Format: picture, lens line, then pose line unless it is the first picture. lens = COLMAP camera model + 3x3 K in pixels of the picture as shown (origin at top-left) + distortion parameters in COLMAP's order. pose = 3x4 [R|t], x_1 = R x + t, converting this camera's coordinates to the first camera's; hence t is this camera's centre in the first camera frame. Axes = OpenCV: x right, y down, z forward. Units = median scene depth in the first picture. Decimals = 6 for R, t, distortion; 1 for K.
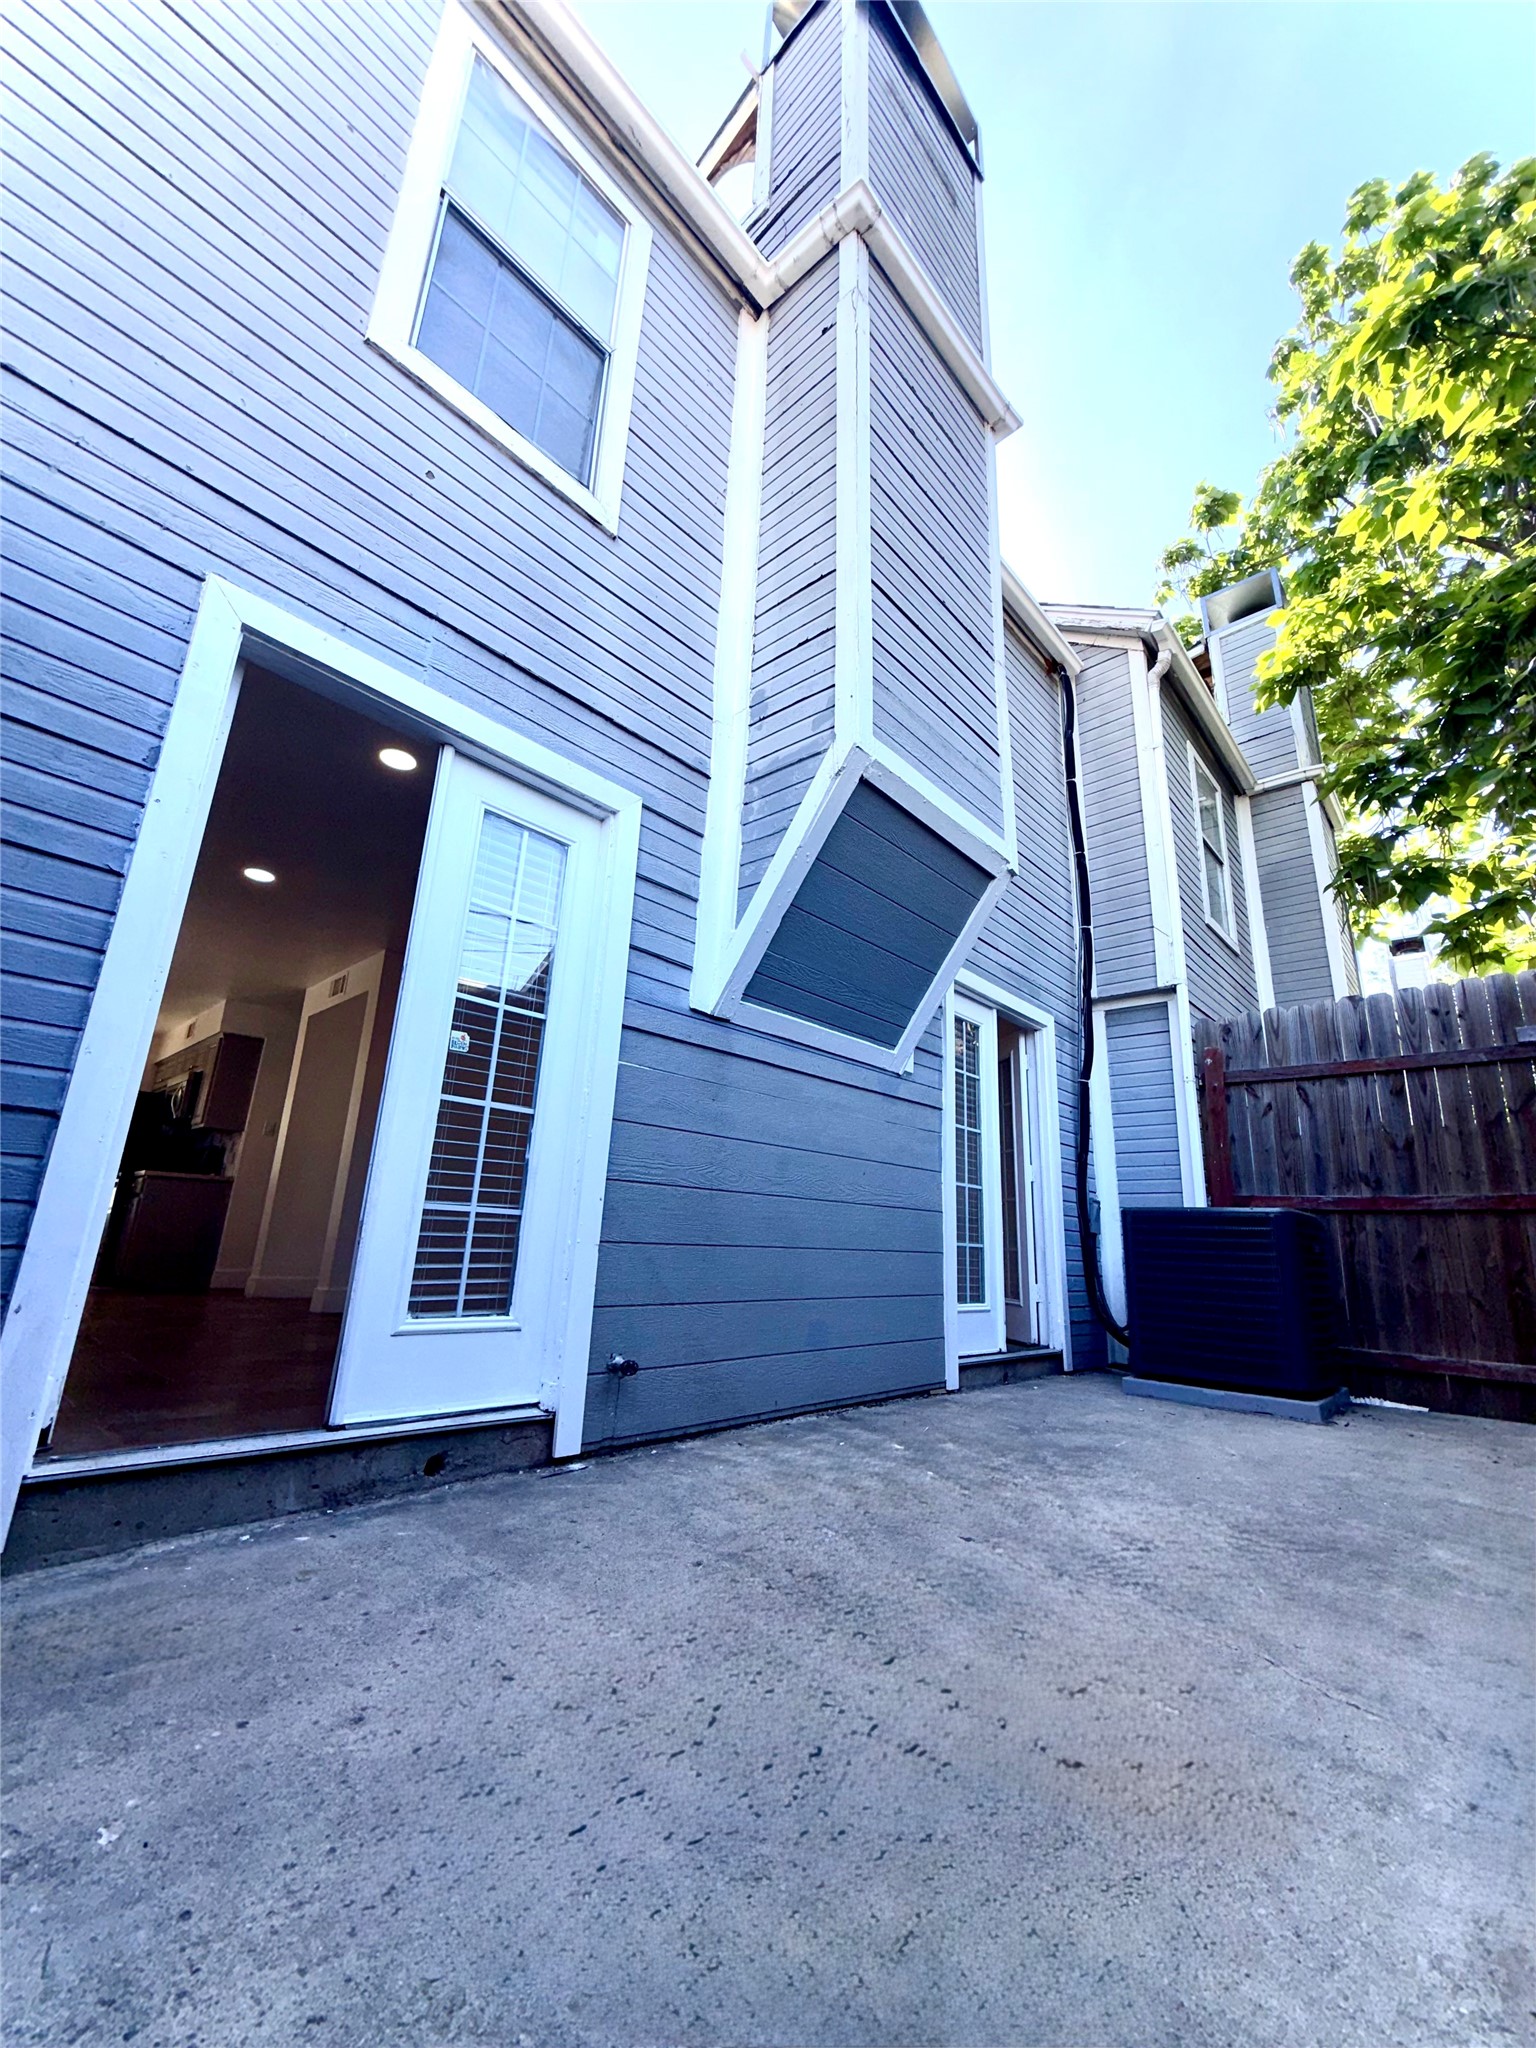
lens RADIAL K [[820.4, 0, 773.6], [0, 820.4, 1012.4], [0, 0, 1]] dist [-0.003077, 0.001052]
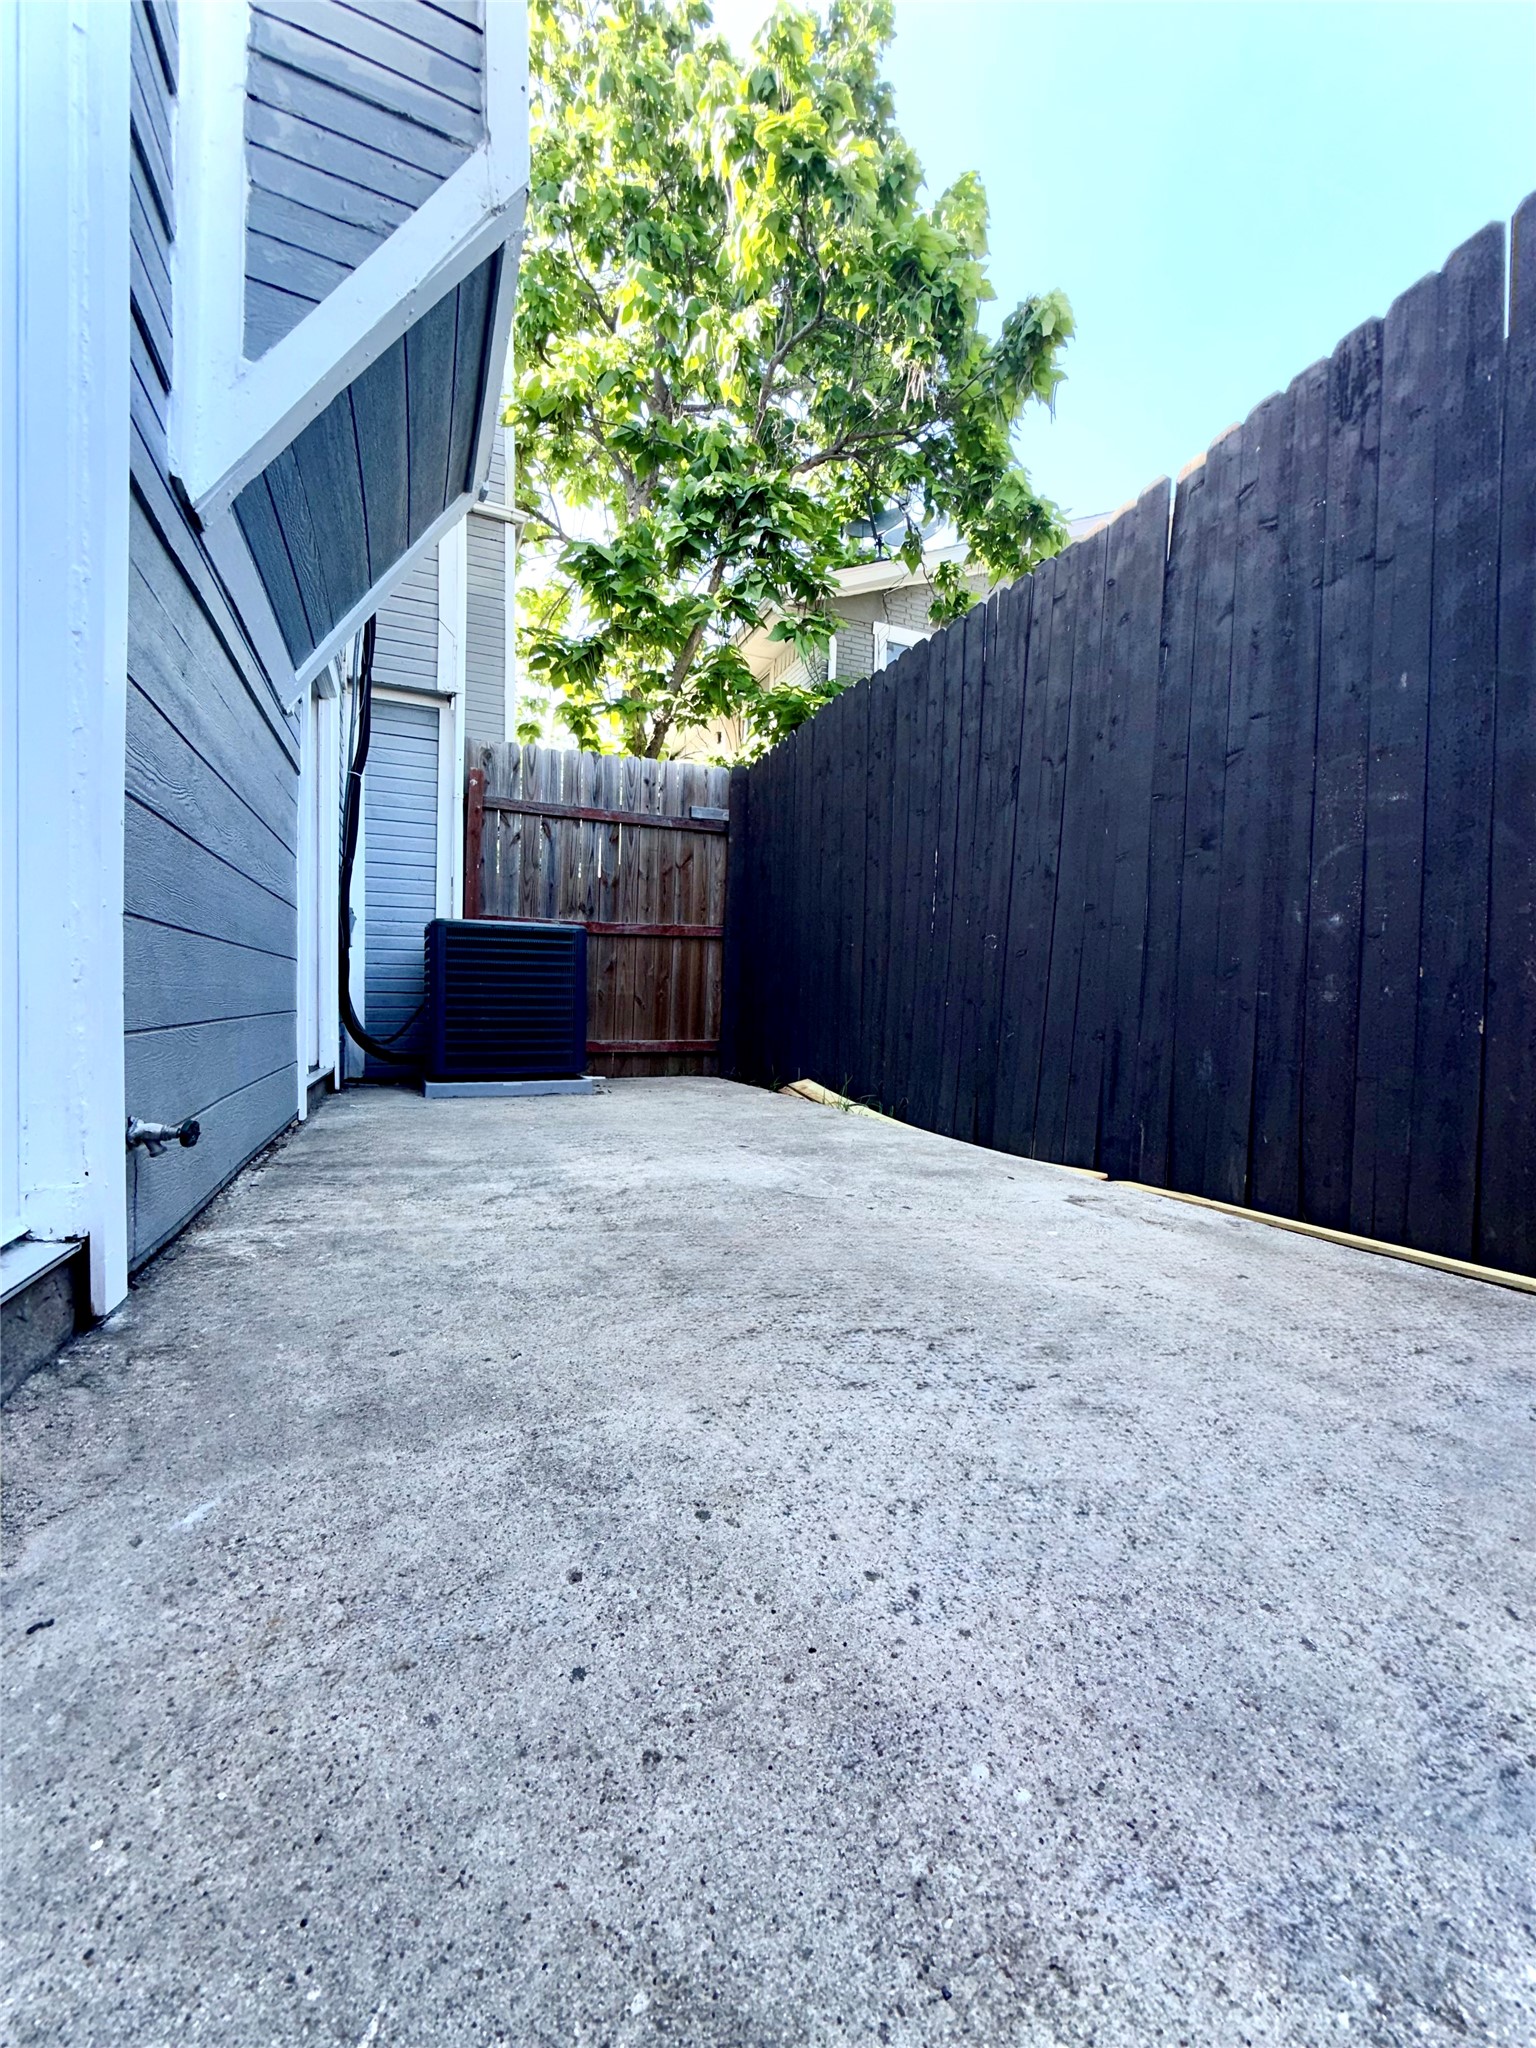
lens RADIAL K [[820.4, 0, 770.8], [0, 820.4, 1017.6], [0, 0, 1]] dist [-0.003077, 0.001052]
pose [[0.412996, -0.052709, 0.909206, -0.402330], [-0.243626, 0.955547, 0.166059, 0.132479], [-0.877542, -0.290088, 0.381796, 0.362946]]
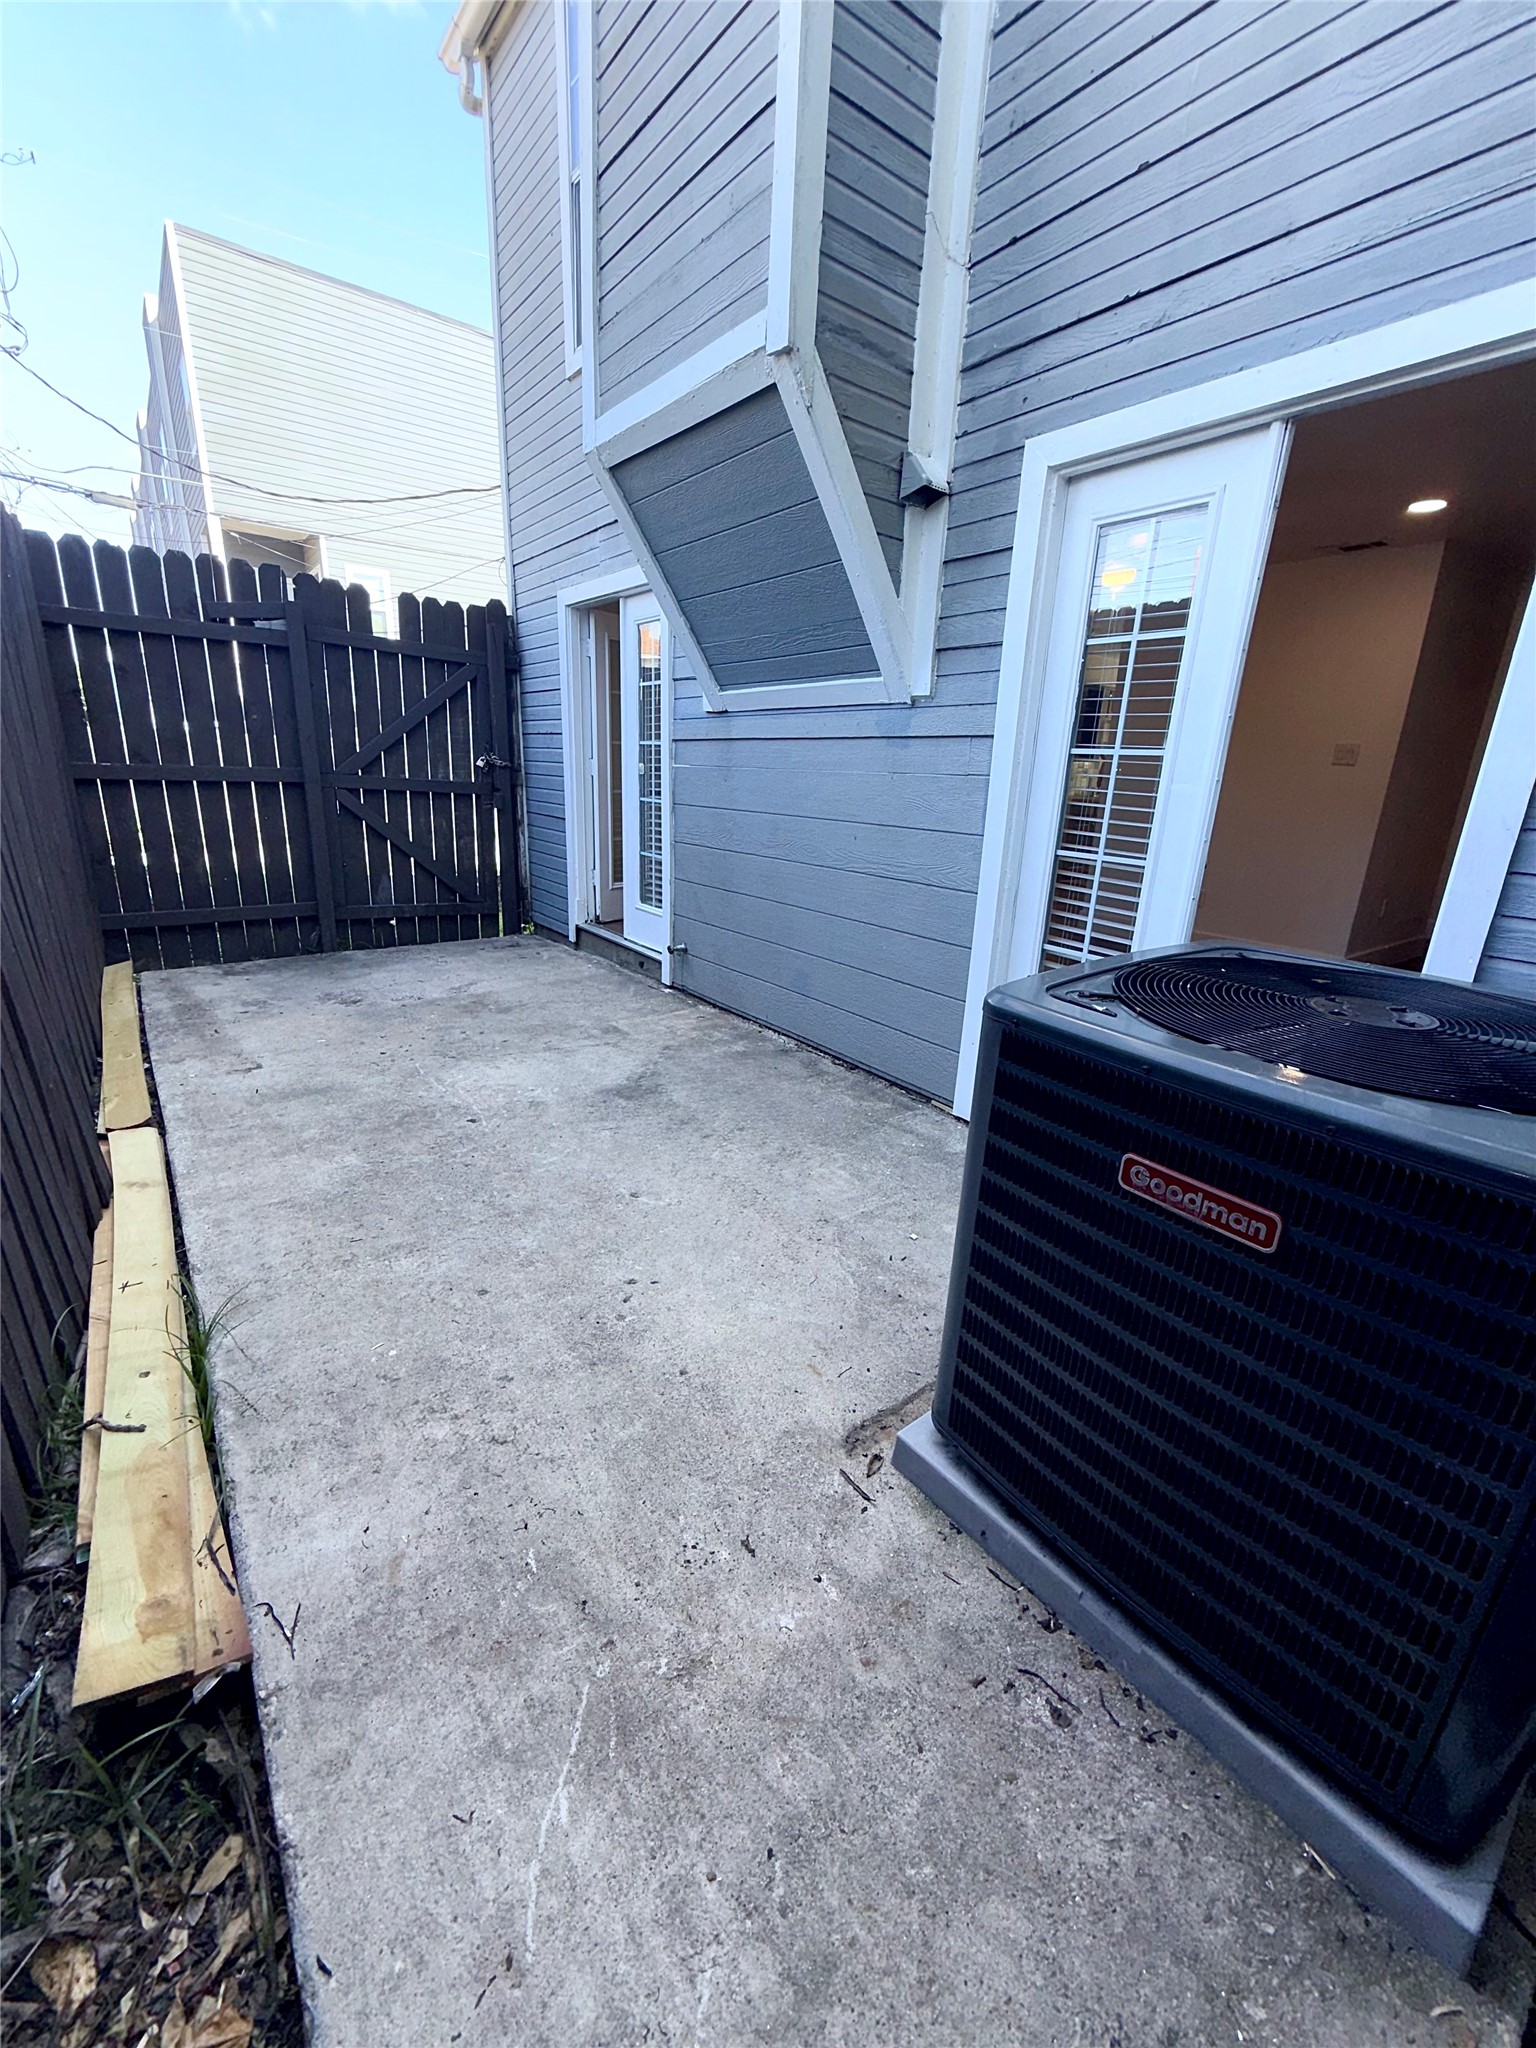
lens RADIAL K [[820.4, 0, 763.0], [0, 820.4, 1025.8], [0, 0, 1]] dist [-0.003077, 0.001052]
pose [[-0.188055, 0.251220, -0.949486, 1.174320], [0.224478, 0.952139, 0.207461, 0.208998], [0.956162, -0.174125, -0.235448, 1.232780]]
